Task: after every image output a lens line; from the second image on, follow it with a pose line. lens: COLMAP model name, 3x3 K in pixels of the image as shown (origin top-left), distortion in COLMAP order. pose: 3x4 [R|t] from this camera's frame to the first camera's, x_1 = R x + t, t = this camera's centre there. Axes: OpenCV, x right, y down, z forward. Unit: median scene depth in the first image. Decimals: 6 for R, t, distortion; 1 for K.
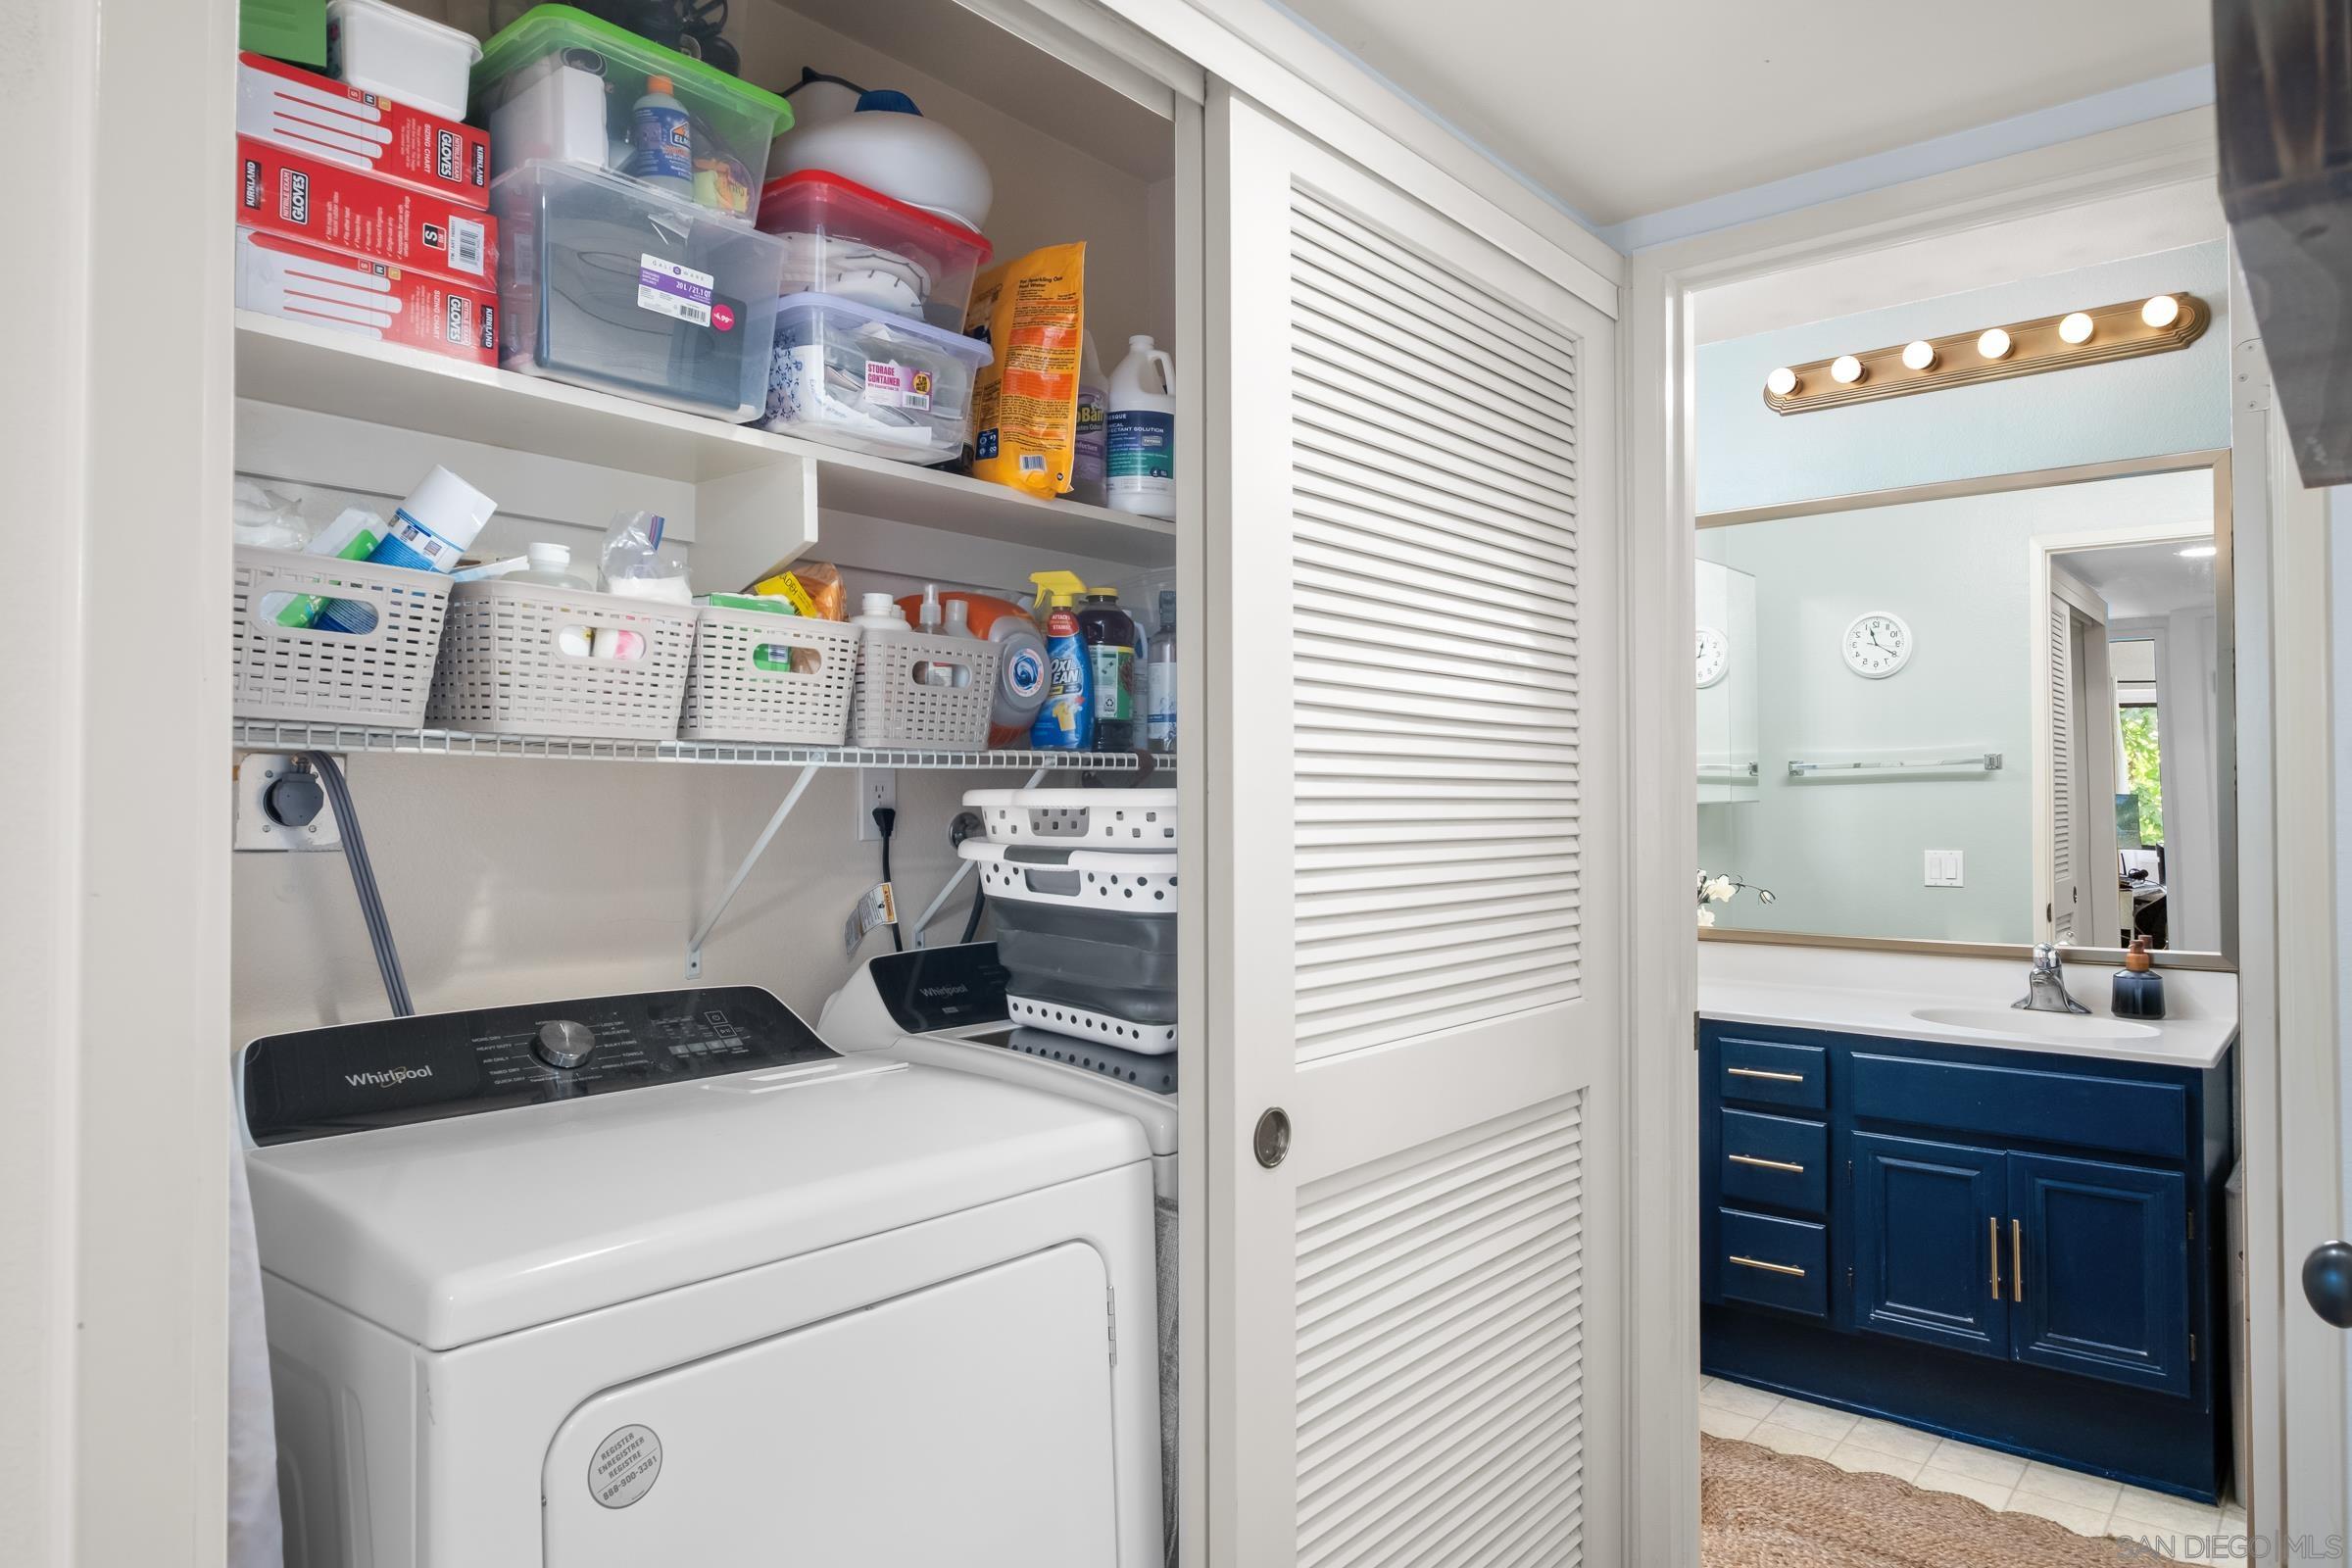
lens RADIAL K [[1423.7, 0, 1186.6], [0, 1423.7, 788.3], [0, 0, 1]] dist [-0.013633, -0.000427]
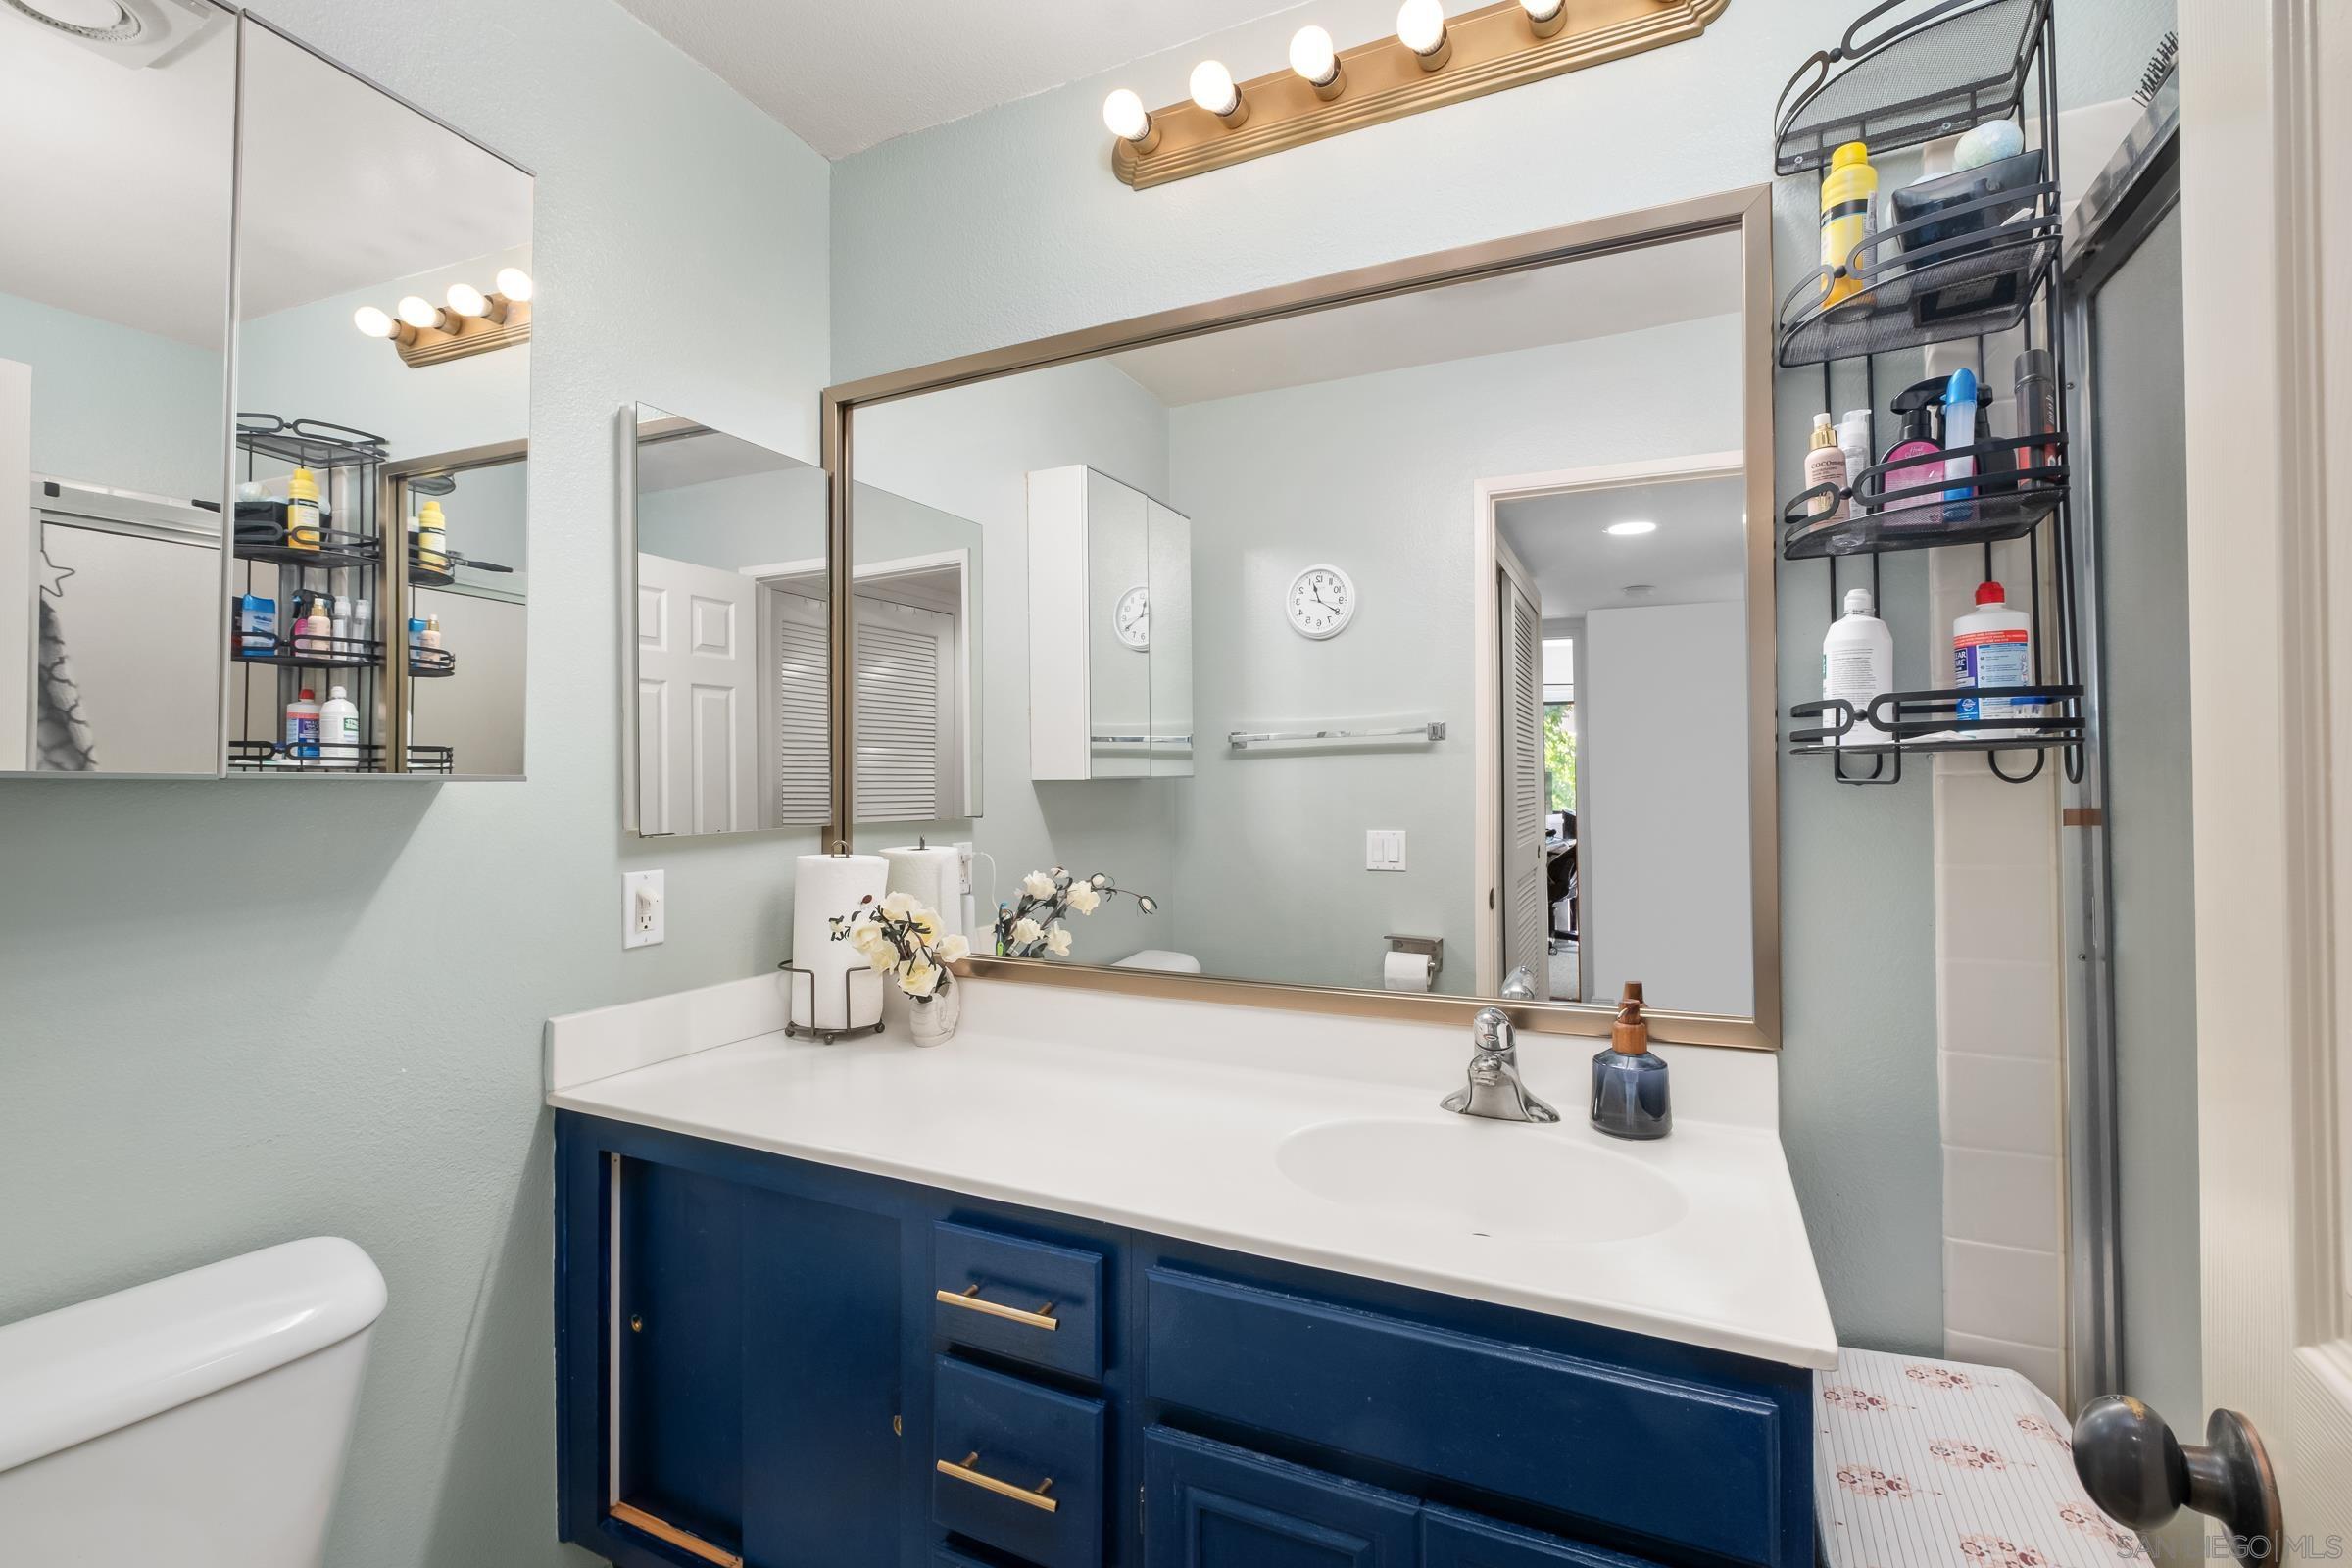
lens RADIAL K [[1060.4, 0, 1175.8], [0, 1060.4, 798.1], [0, 0, 1]] dist [0.003834, 0.000335]
pose [[0.966349, -0.010033, 0.257038, 0.232441], [0.003851, 0.999691, 0.024541, 0.006416], [-0.257204, -0.022725, 0.966090, 0.385754]]
